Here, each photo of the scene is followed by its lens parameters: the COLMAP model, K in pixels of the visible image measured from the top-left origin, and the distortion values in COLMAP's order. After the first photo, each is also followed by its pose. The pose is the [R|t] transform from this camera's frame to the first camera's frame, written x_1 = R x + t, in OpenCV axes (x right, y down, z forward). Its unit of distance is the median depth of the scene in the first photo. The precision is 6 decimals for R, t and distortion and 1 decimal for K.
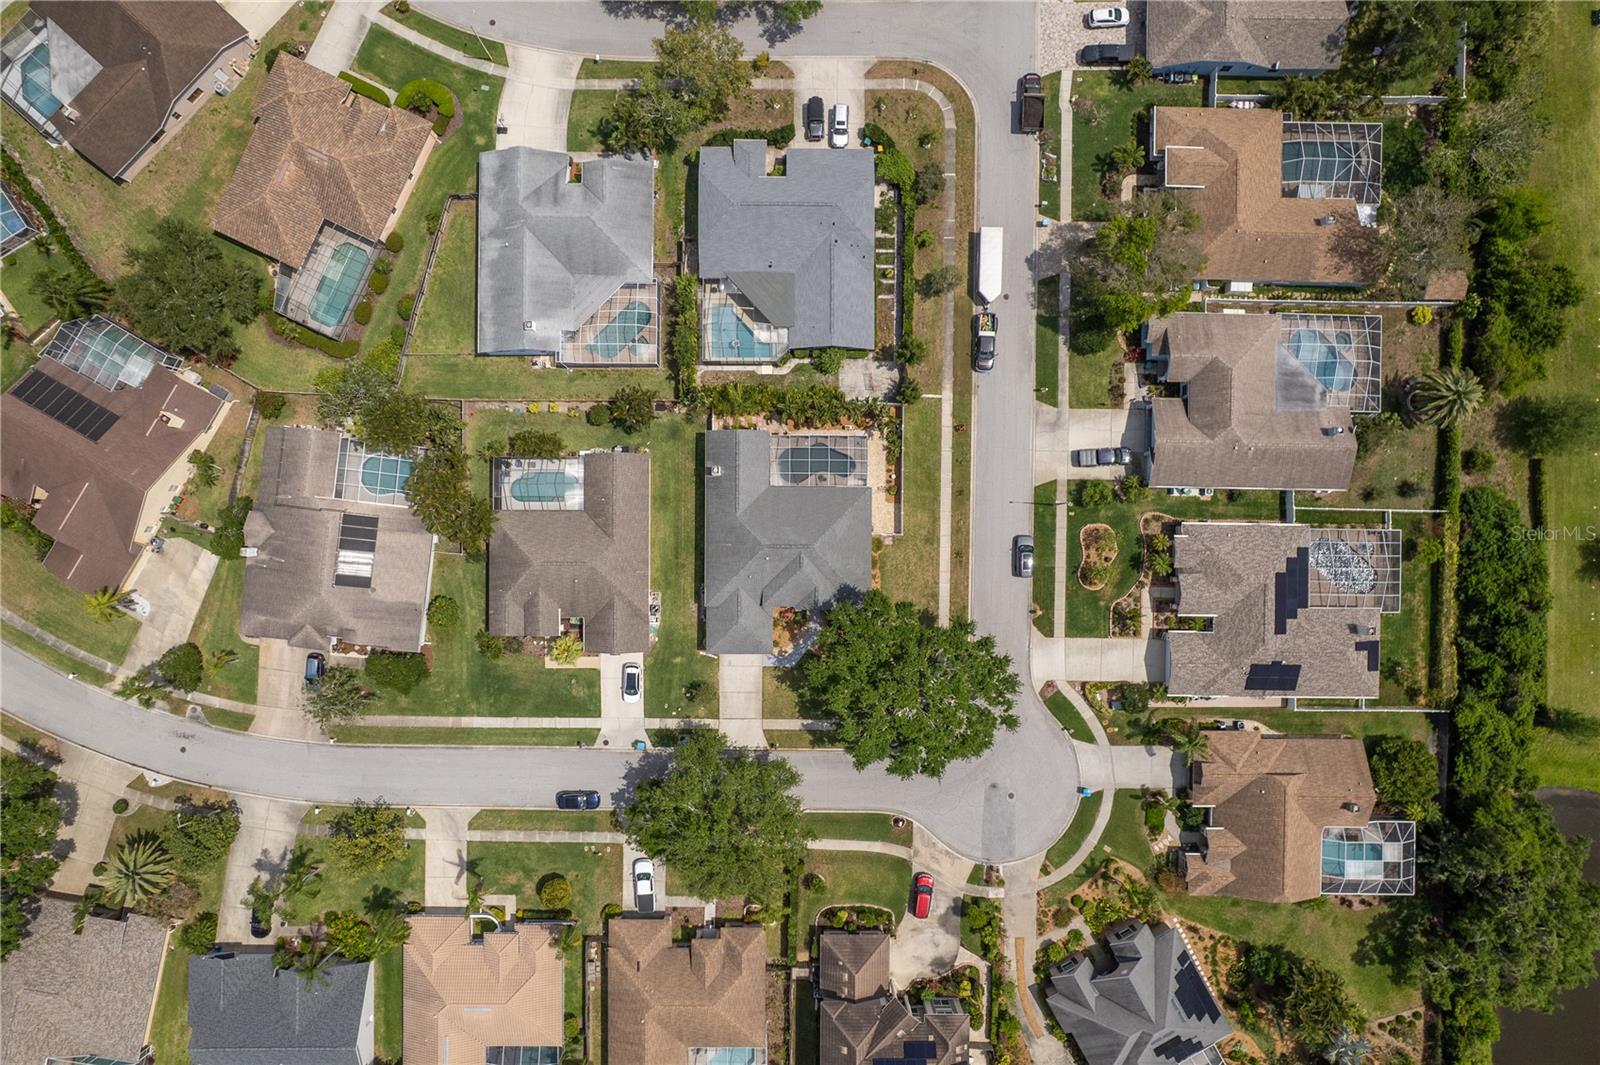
lens RADIAL K [[1012.5, 0, 803.0], [0, 1012.5, 539.4], [0, 0, 1]] dist [-0.055331, 0.063813]
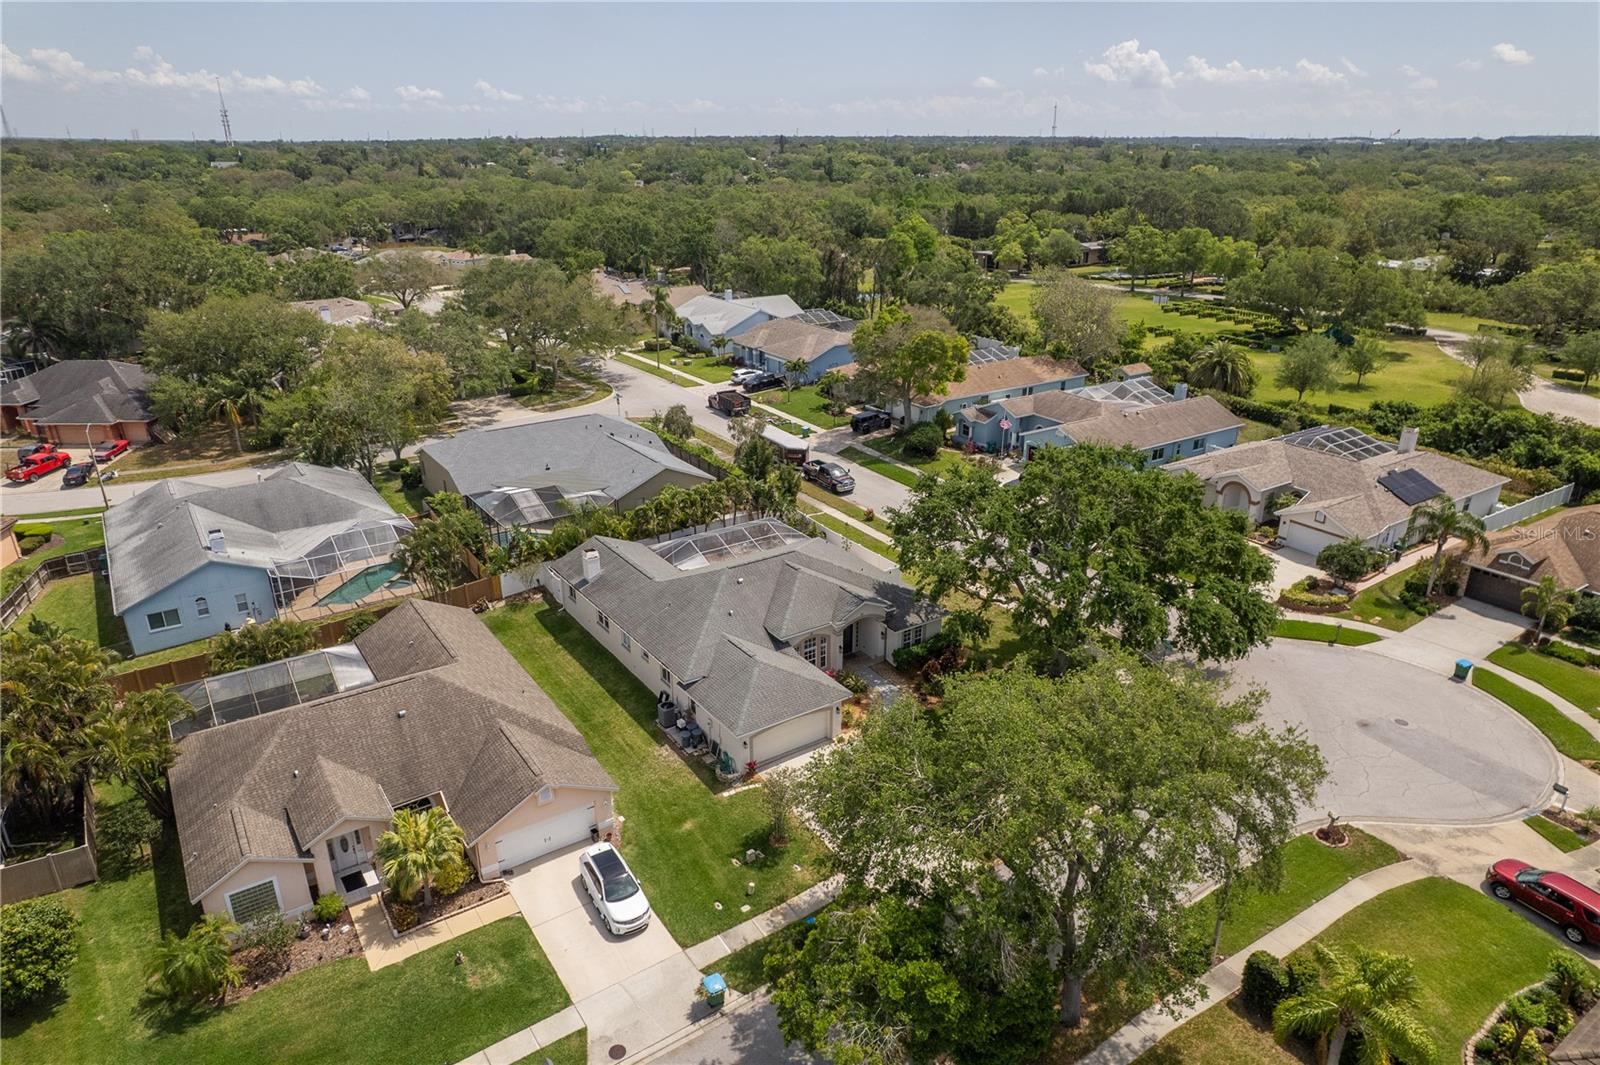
lens RADIAL K [[1012.5, 0, 803.0], [0, 1012.5, 539.4], [0, 0, 1]] dist [-0.055331, 0.063813]
pose [[0.821403, -0.215490, 0.528074, -0.285786], [0.570349, 0.309743, -0.760764, 0.438790], [0.000370, 0.926079, 0.377328, 0.729943]]
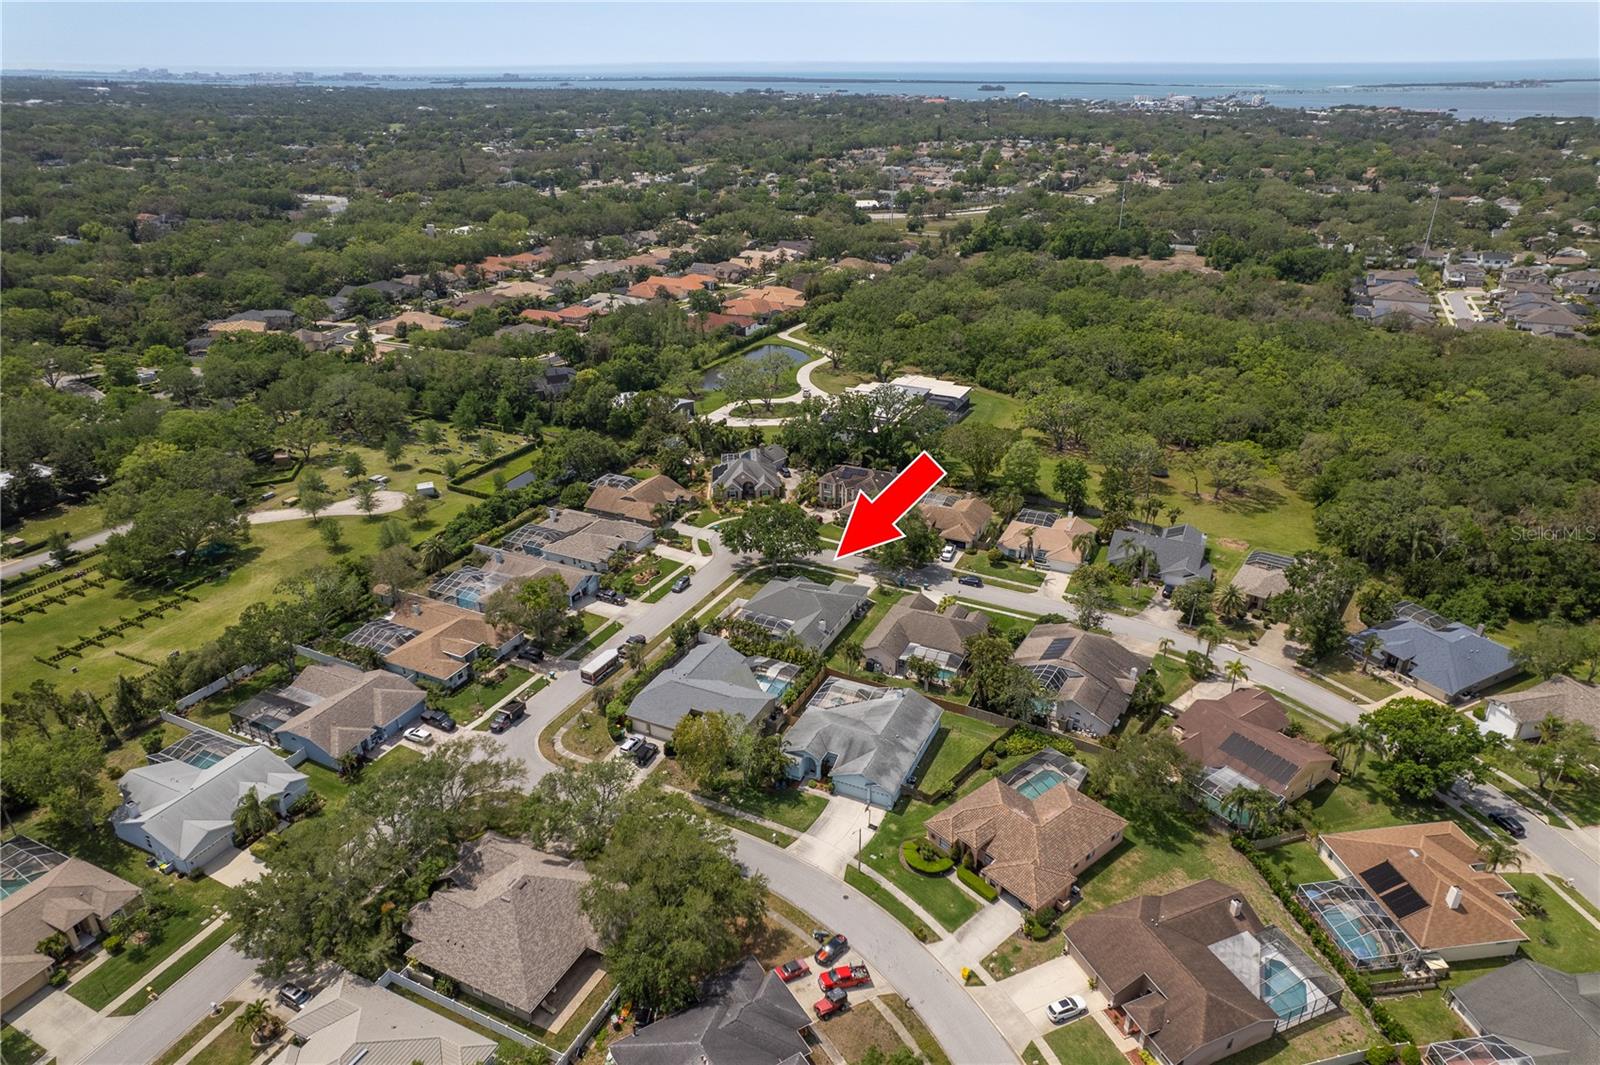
lens RADIAL K [[1012.5, 0, 803.0], [0, 1012.5, 539.4], [0, 0, 1]] dist [-0.055331, 0.063813]
pose [[-0.907720, -0.182686, 0.377717, -0.616407], [0.419549, -0.384911, 0.822084, -1.298773], [-0.004796, 0.904693, 0.426037, 0.183933]]
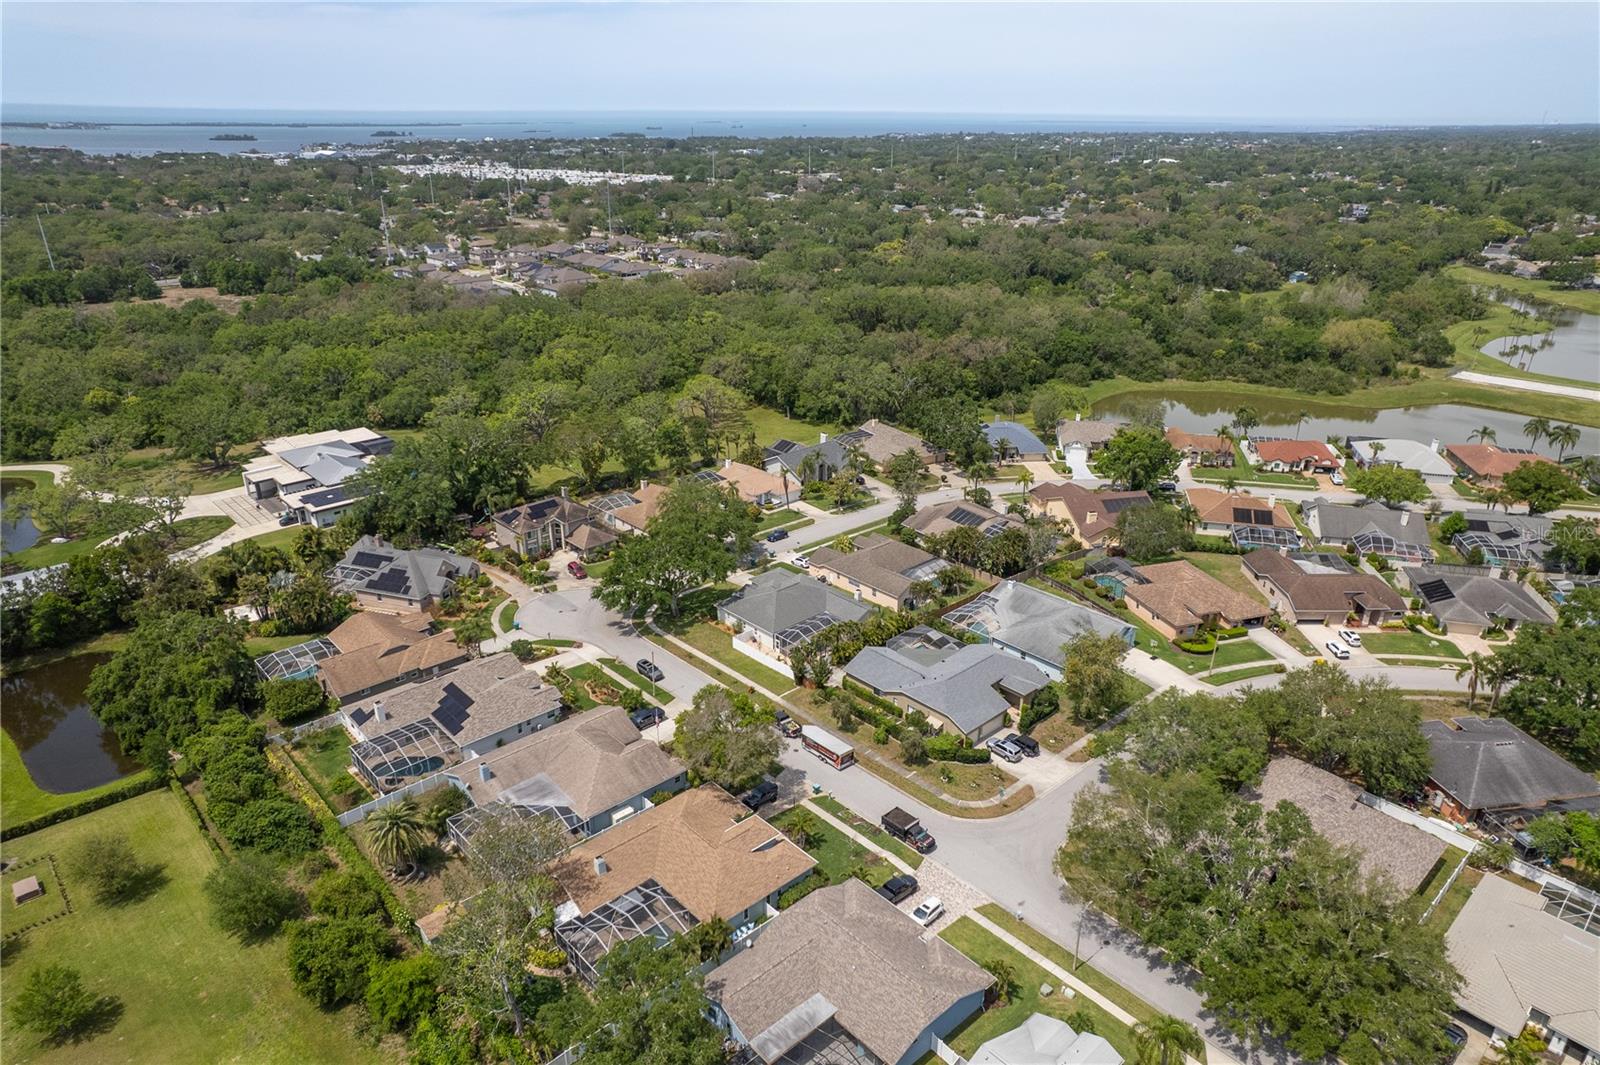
lens RADIAL K [[1012.5, 0, 803.0], [0, 1012.5, 539.4], [0, 0, 1]] dist [-0.055331, 0.063813]
pose [[-0.725696, 0.261064, -0.636562, 0.863593], [-0.687992, -0.283076, 0.668233, -0.945231], [-0.005743, 0.922883, 0.385037, 0.336841]]
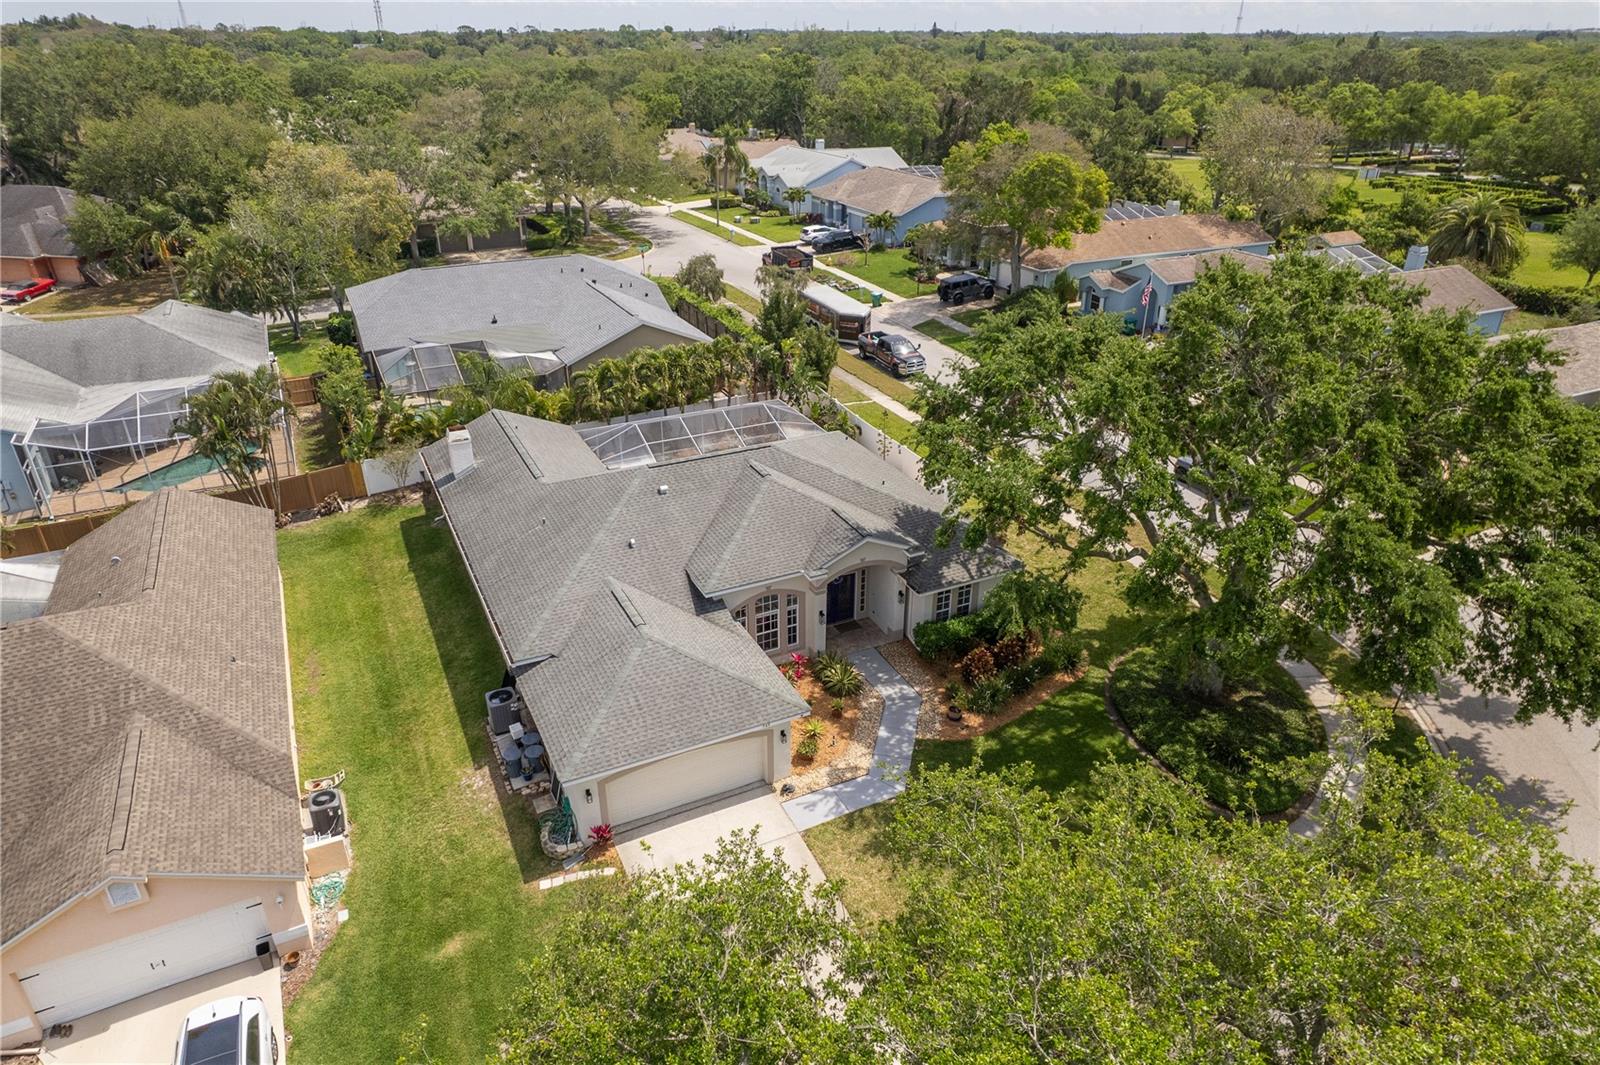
lens RADIAL K [[1021.6, 0, 805.8], [0, 1021.6, 537.3], [0, 0, 1]] dist [-0.057713, 0.059903]
pose [[0.892107, -0.202188, 0.404061, -0.126859], [0.451819, 0.403867, -0.795457, 0.299204], [-0.002355, 0.892195, 0.451645, 0.821669]]
